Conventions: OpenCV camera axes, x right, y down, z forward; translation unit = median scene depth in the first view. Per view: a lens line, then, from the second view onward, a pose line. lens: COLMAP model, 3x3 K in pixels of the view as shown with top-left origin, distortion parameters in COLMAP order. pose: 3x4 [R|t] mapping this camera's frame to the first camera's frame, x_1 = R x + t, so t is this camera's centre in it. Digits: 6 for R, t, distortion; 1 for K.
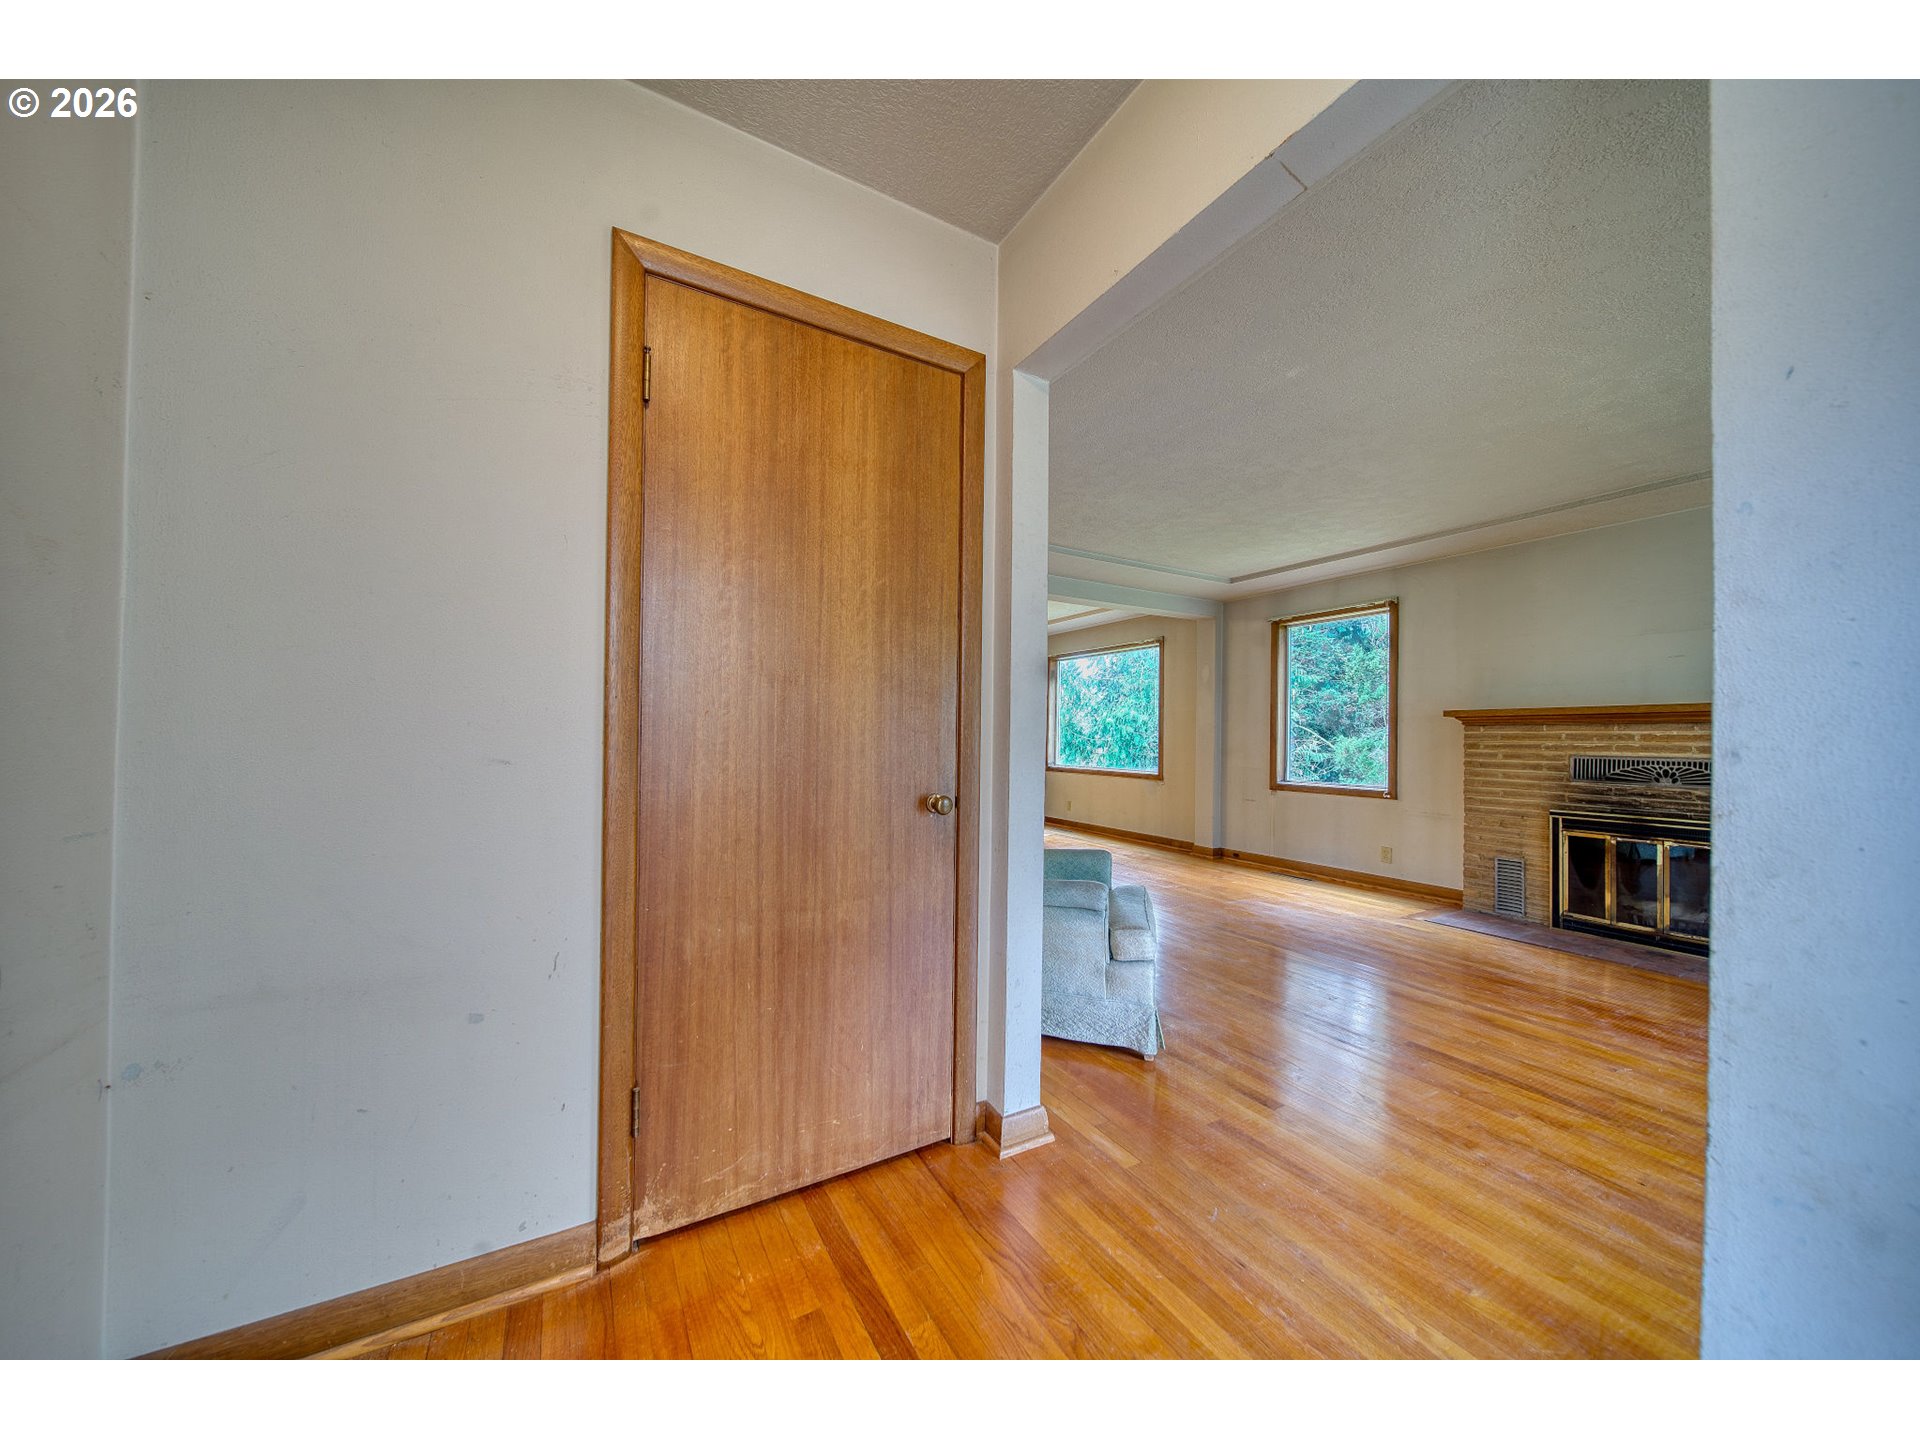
lens RADIAL K [[673.0, 0, 957.8], [0, 673.0, 727.5], [0, 0, 1]] dist [-0.001959, -0.000164]
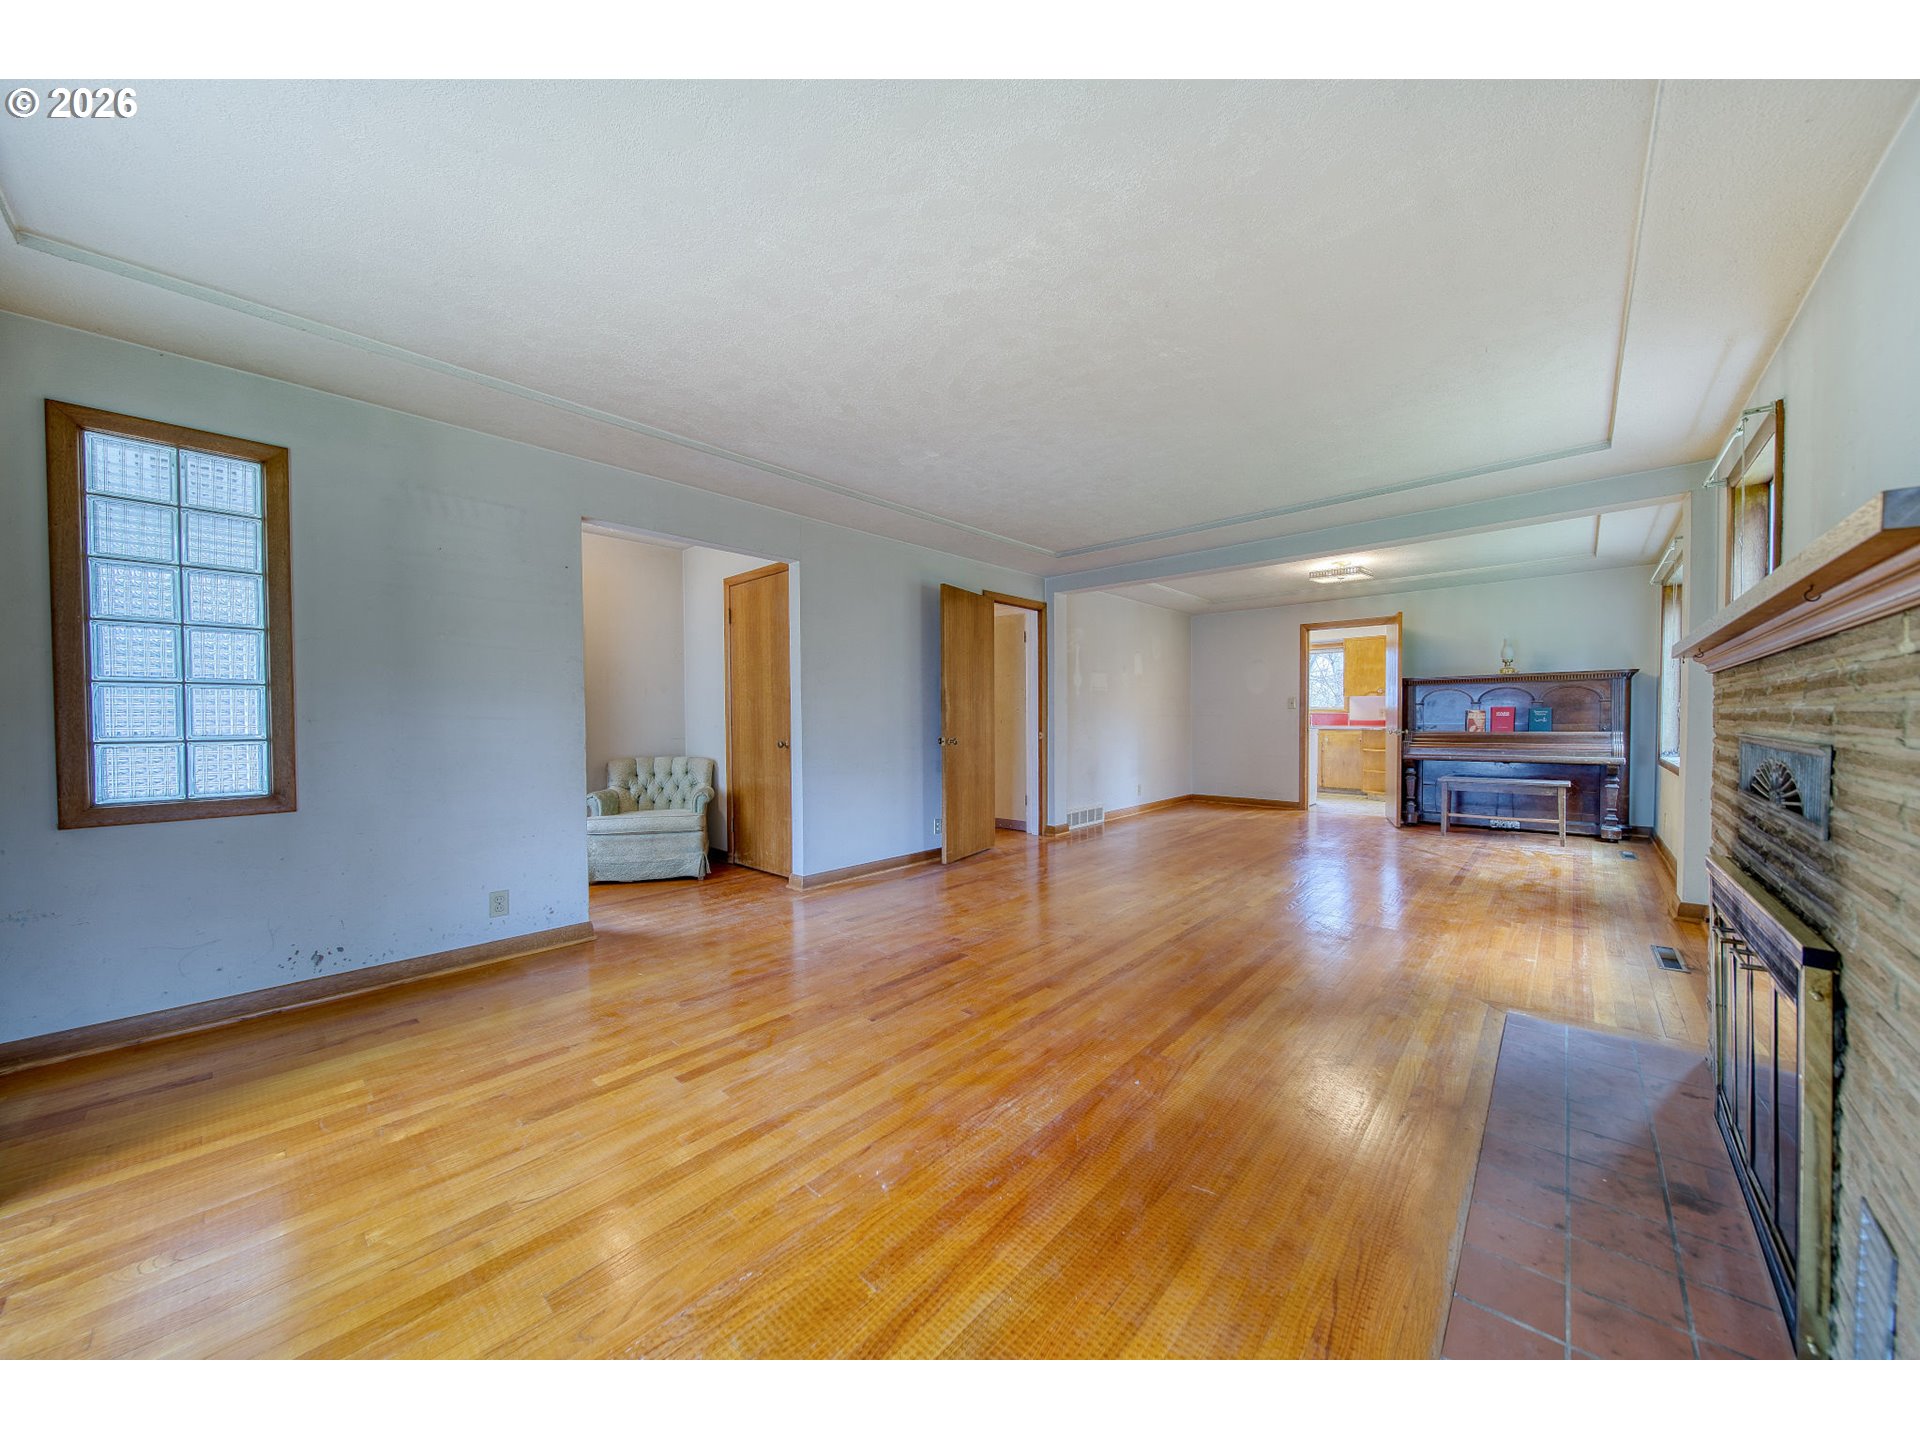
lens RADIAL K [[673.0, 0, 940.0], [0, 673.0, 724.7], [0, 0, 1]] dist [-0.001959, -0.000164]
pose [[0.292571, 0.001441, -0.956243, 1.129744], [0.016112, 0.999849, 0.006437, 0.022510], [0.956108, -0.017290, 0.292504, 0.366564]]
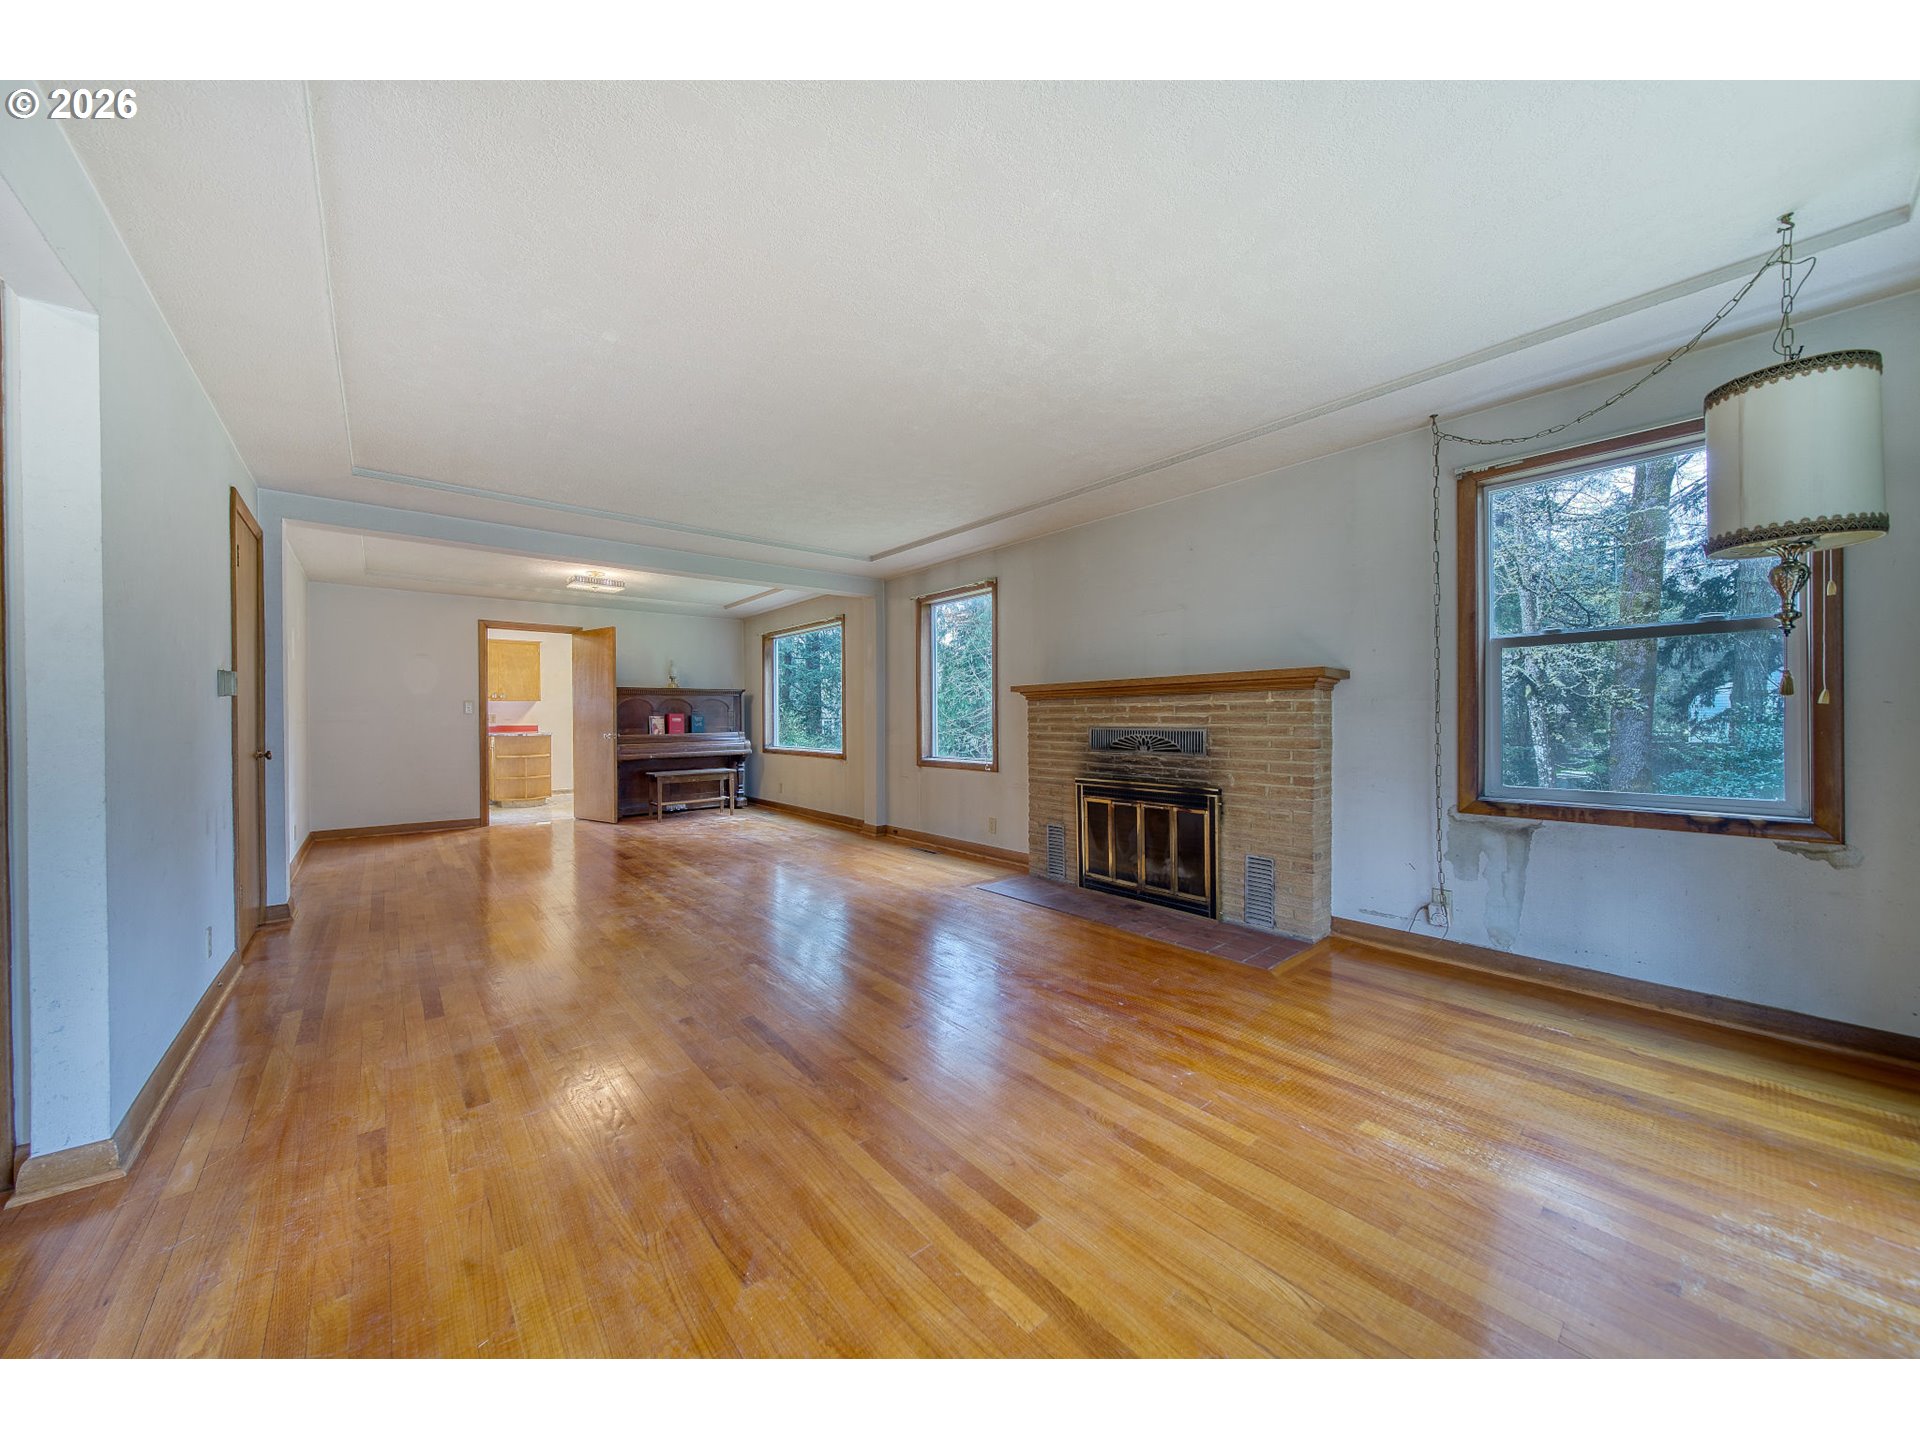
lens RADIAL K [[673.0, 0, 969.9], [0, 673.0, 723.5], [0, 0, 1]] dist [-0.001959, -0.000164]
pose [[0.981847, -0.014746, 0.189103, 0.497093], [0.011337, 0.999753, 0.019095, 0.012952], [-0.189338, -0.016605, 0.981772, -0.019157]]
